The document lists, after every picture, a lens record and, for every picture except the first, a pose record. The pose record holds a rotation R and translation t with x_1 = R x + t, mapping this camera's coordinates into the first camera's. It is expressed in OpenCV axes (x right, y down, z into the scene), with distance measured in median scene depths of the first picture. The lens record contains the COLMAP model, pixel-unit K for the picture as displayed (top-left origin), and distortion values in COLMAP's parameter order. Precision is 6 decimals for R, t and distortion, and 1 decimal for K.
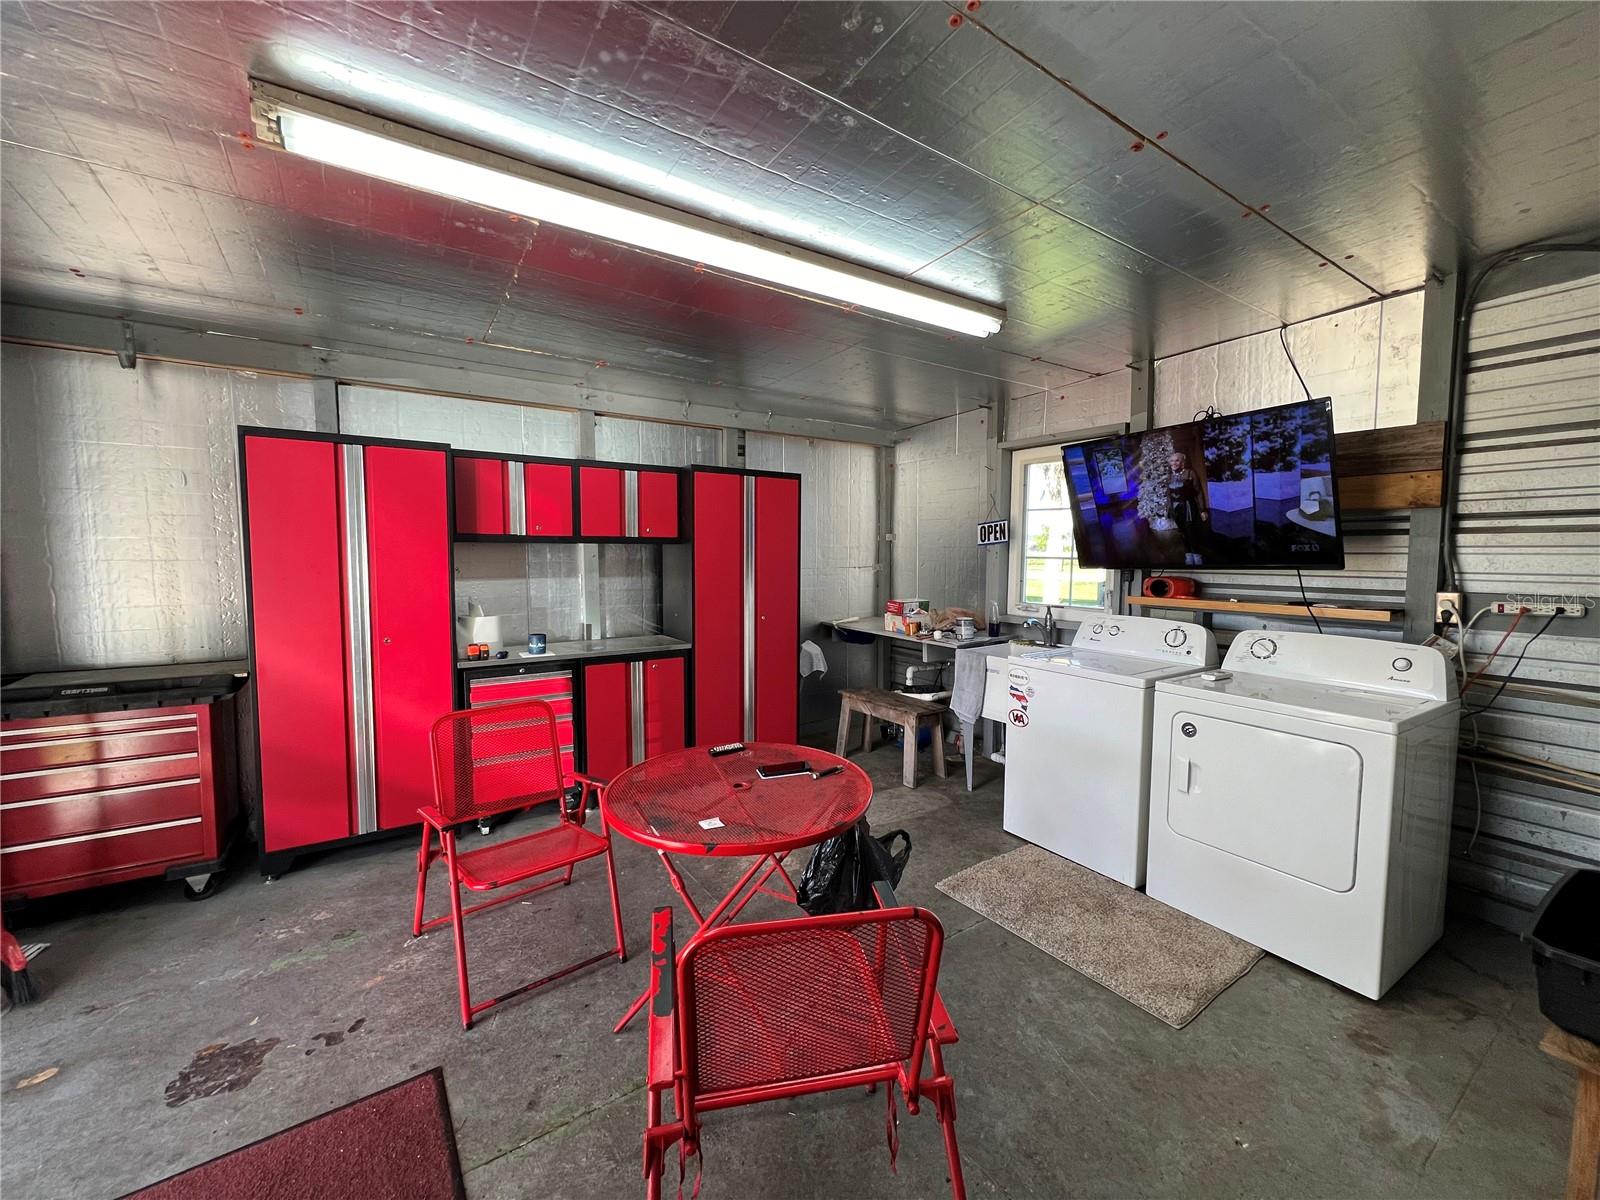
lens RADIAL K [[636.6, 0, 791.0], [0, 636.6, 590.8], [0, 0, 1]] dist [-0.001337, -0.000068]
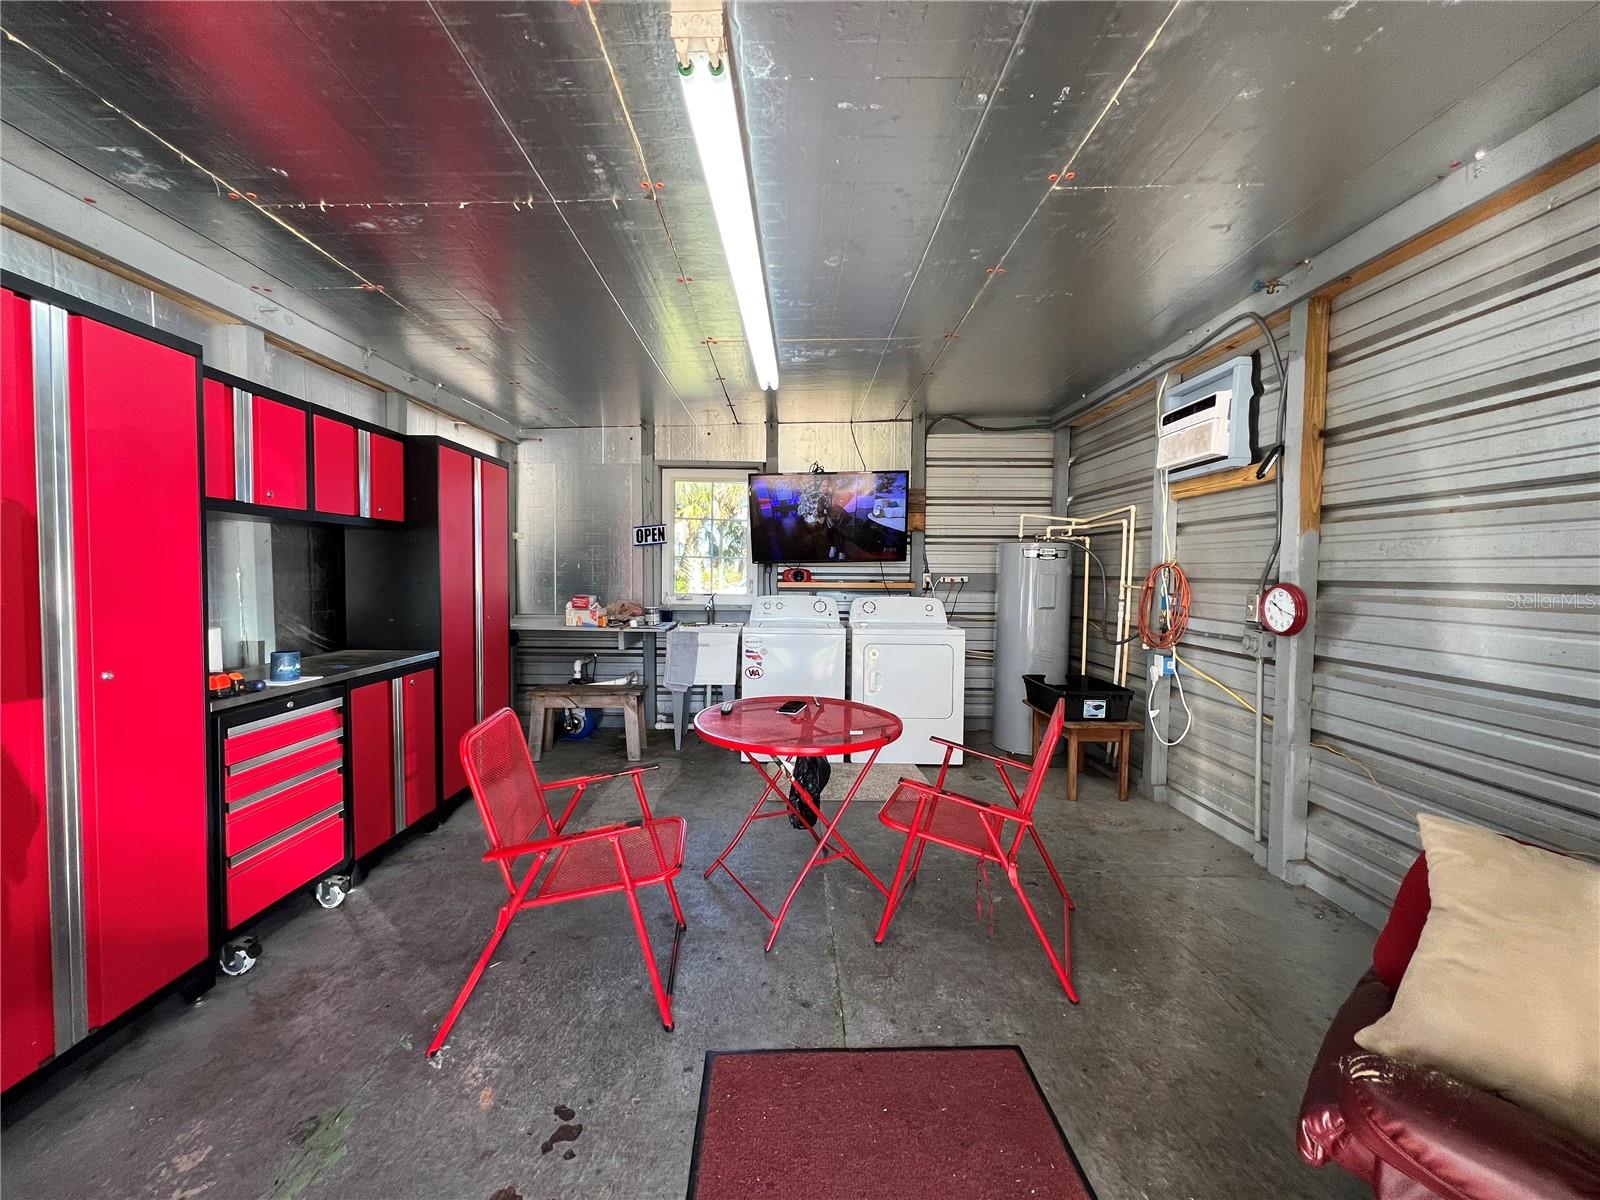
lens RADIAL K [[636.6, 0, 791.0], [0, 636.6, 590.8], [0, 0, 1]] dist [-0.001337, -0.000068]
pose [[0.549397, -0.025950, 0.835158, -0.665890], [0.044184, 0.999021, 0.001976, 0.026335], [-0.834392, 0.035815, 0.550006, 0.175942]]
